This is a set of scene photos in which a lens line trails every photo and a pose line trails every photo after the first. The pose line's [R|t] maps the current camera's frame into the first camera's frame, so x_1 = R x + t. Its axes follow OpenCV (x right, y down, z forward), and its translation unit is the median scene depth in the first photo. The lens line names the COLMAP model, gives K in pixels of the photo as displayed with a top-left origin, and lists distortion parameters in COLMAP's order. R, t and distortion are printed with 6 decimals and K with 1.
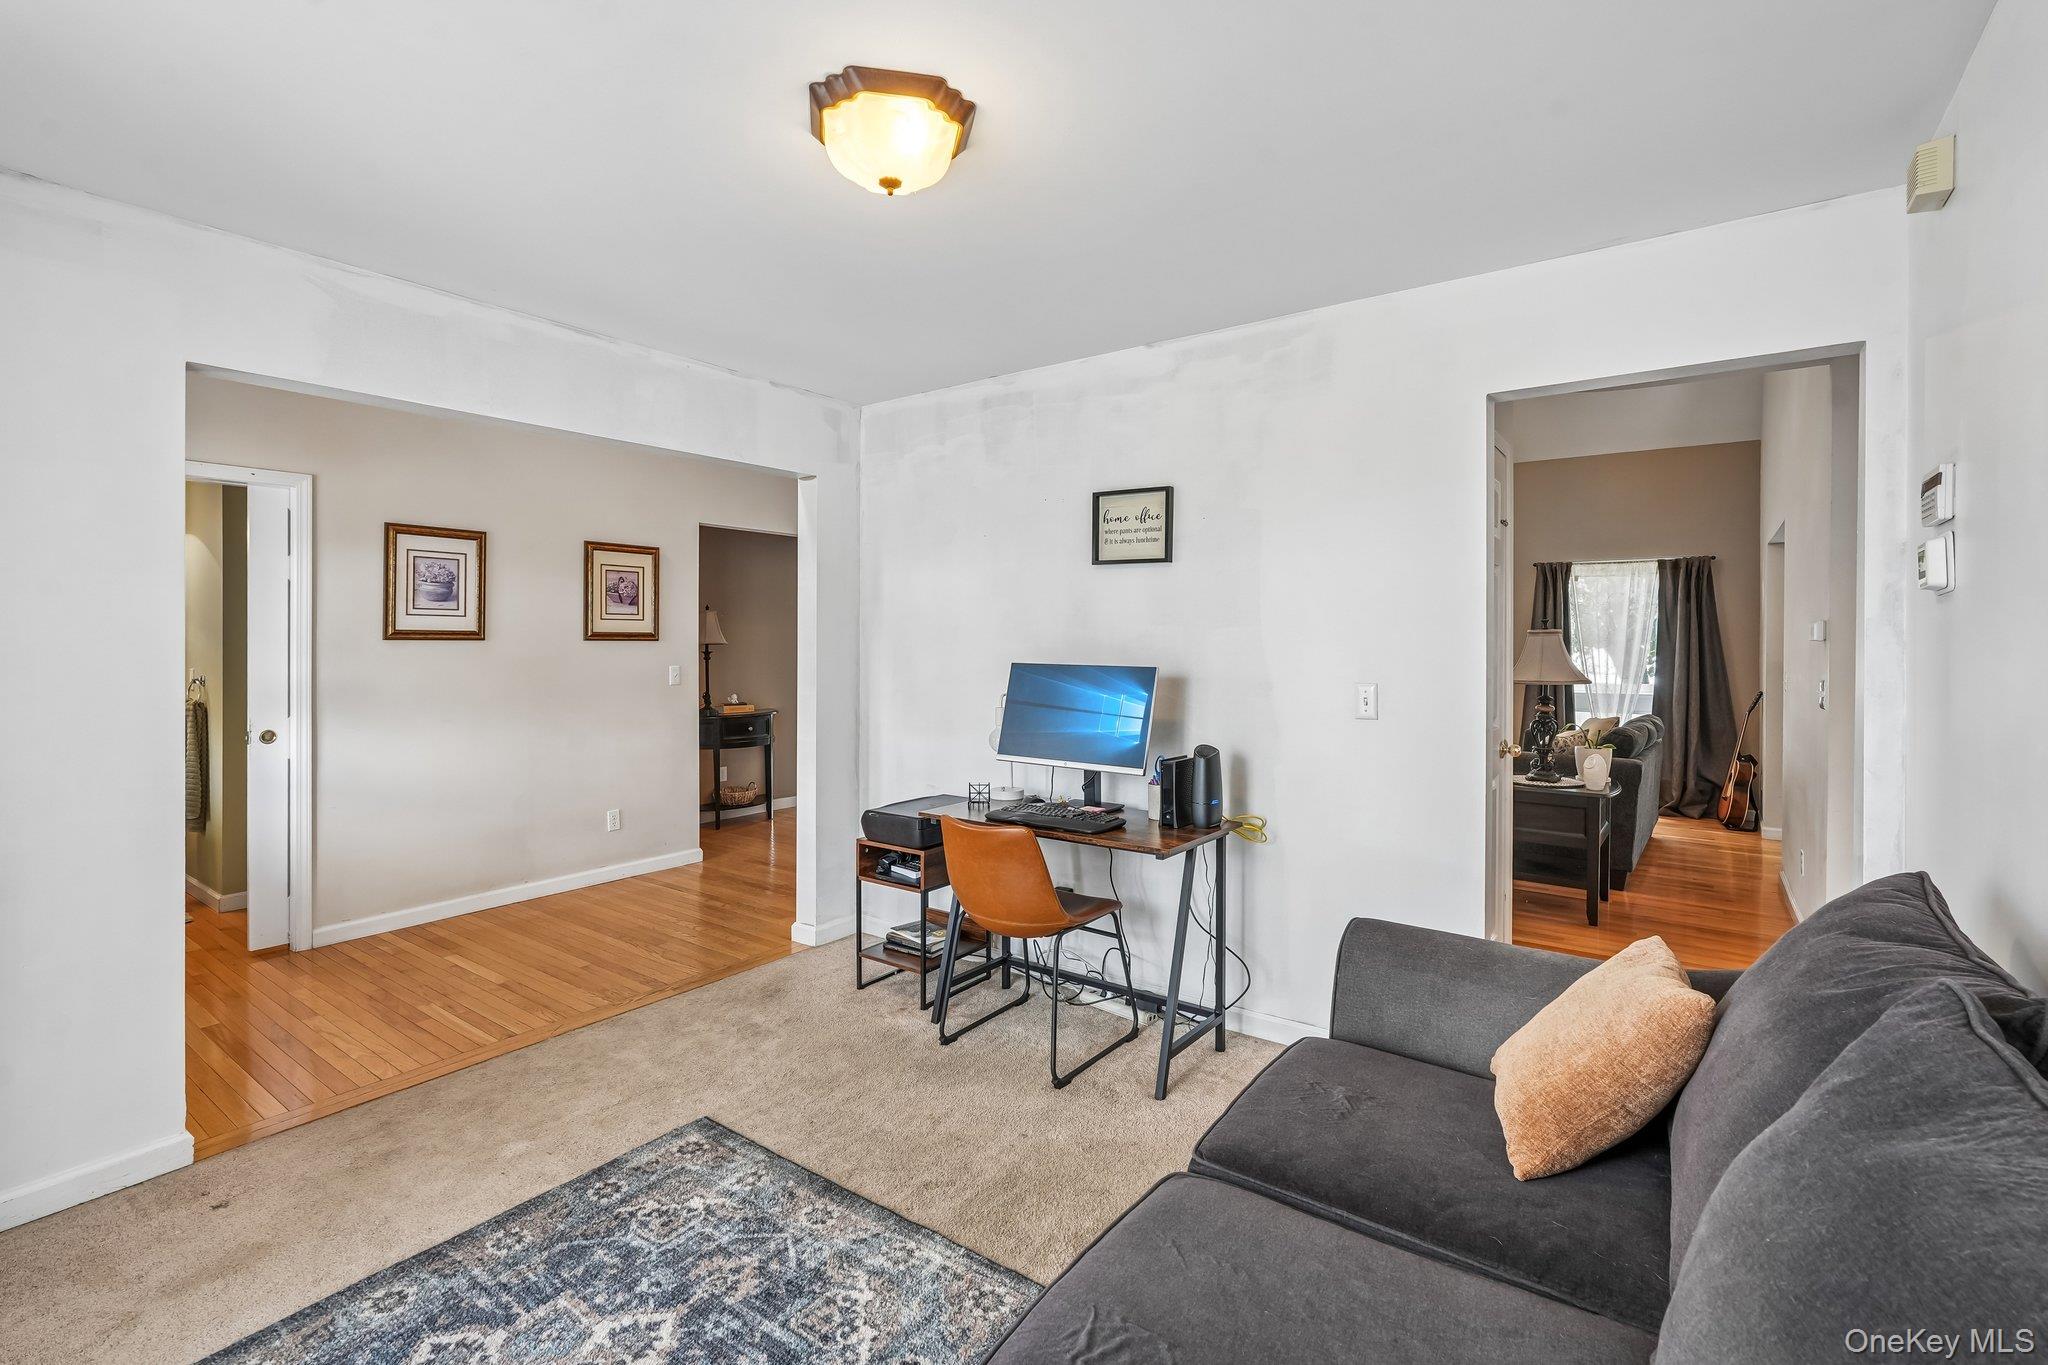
lens RADIAL K [[915.5, 0, 1026.0], [0, 915.5, 645.9], [0, 0, 1]] dist [-0.014067, 0.008020]
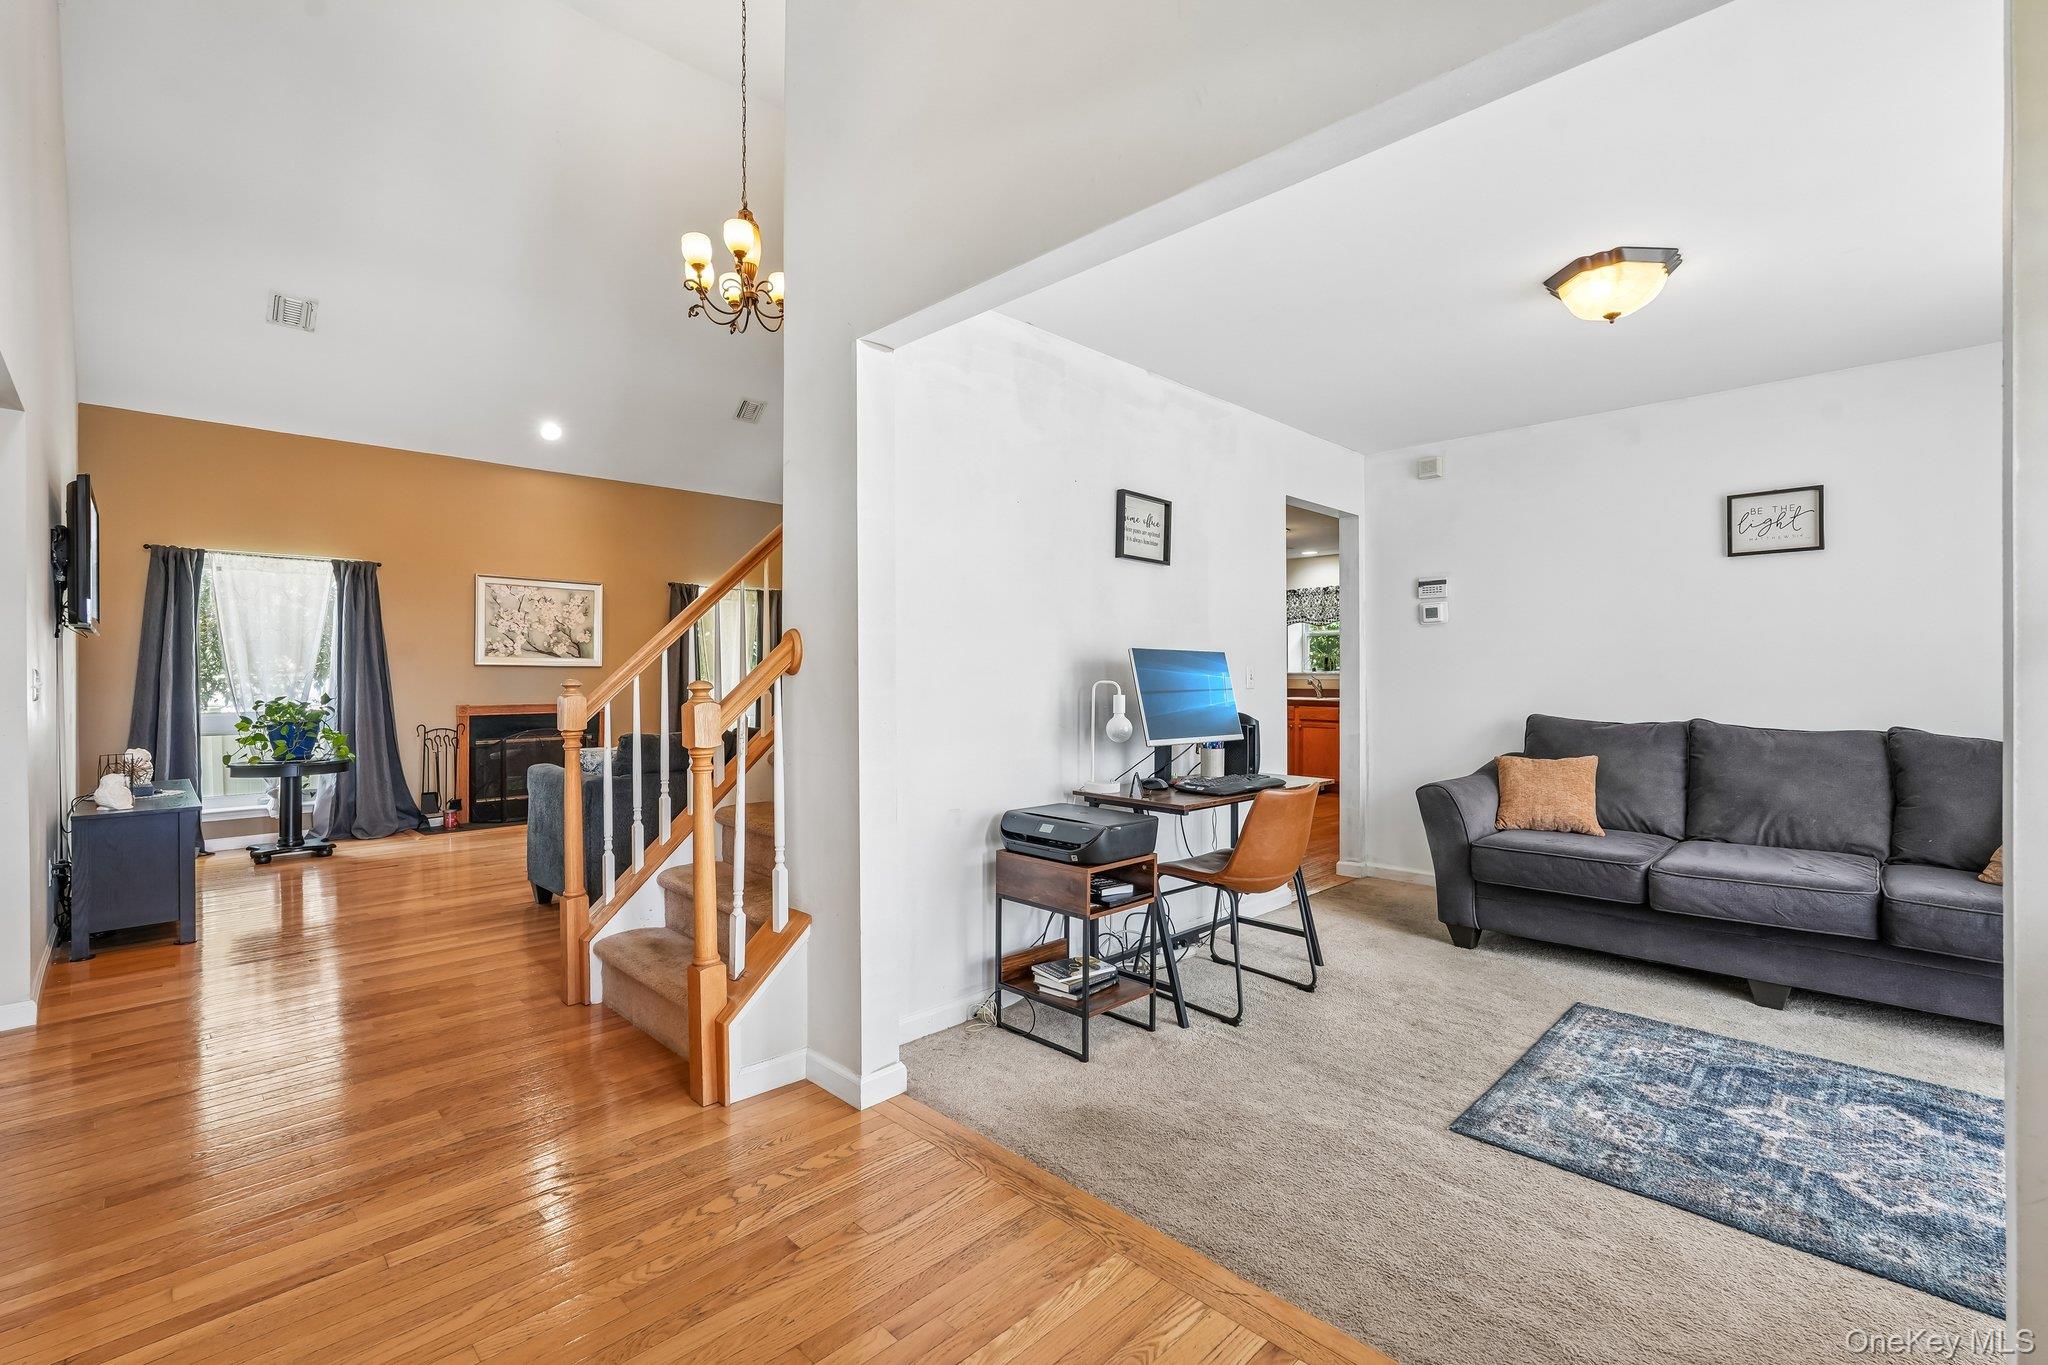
lens RADIAL K [[902.2, 0, 1023.4], [0, 902.2, 674.8], [0, 0, 1]] dist [-0.016038, 0.008217]
pose [[0.158893, -0.001960, 0.987294, -1.439275], [0.006090, 0.999981, 0.001005, 0.066414], [-0.987277, 0.005853, 0.158902, 1.406485]]
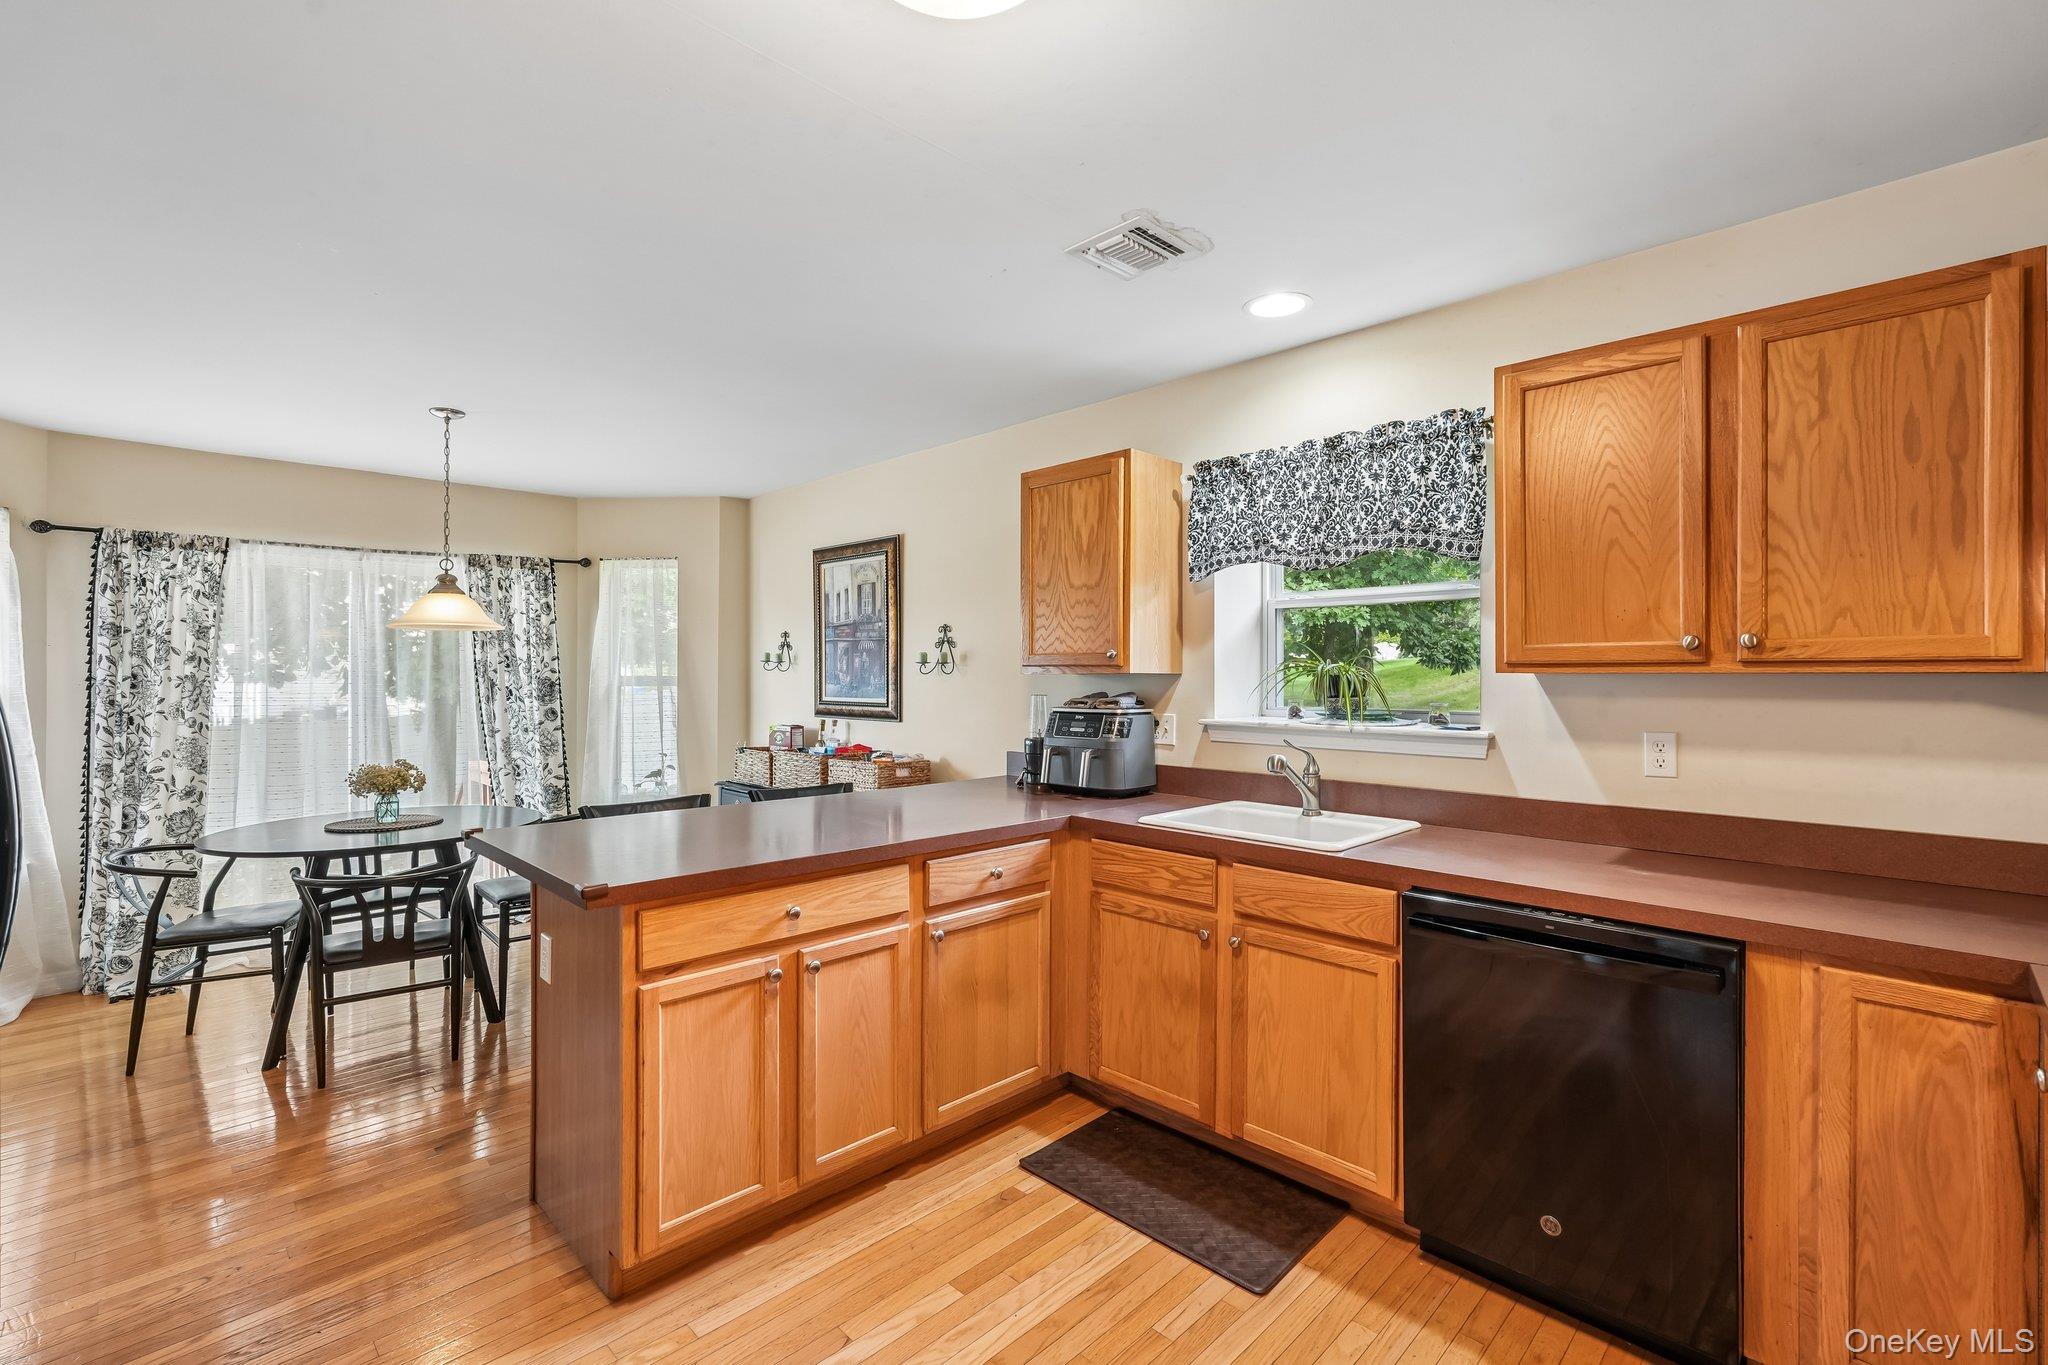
lens RADIAL K [[907.4, 0, 1024.1], [0, 907.4, 665.5], [0, 0, 1]] dist [-0.015903, 0.010107]
pose [[0.155068, 0.006609, 0.987882, 1.527749], [0.007303, 0.999943, -0.007836, 0.004524], [-0.987877, 0.008430, 0.155011, 0.925118]]
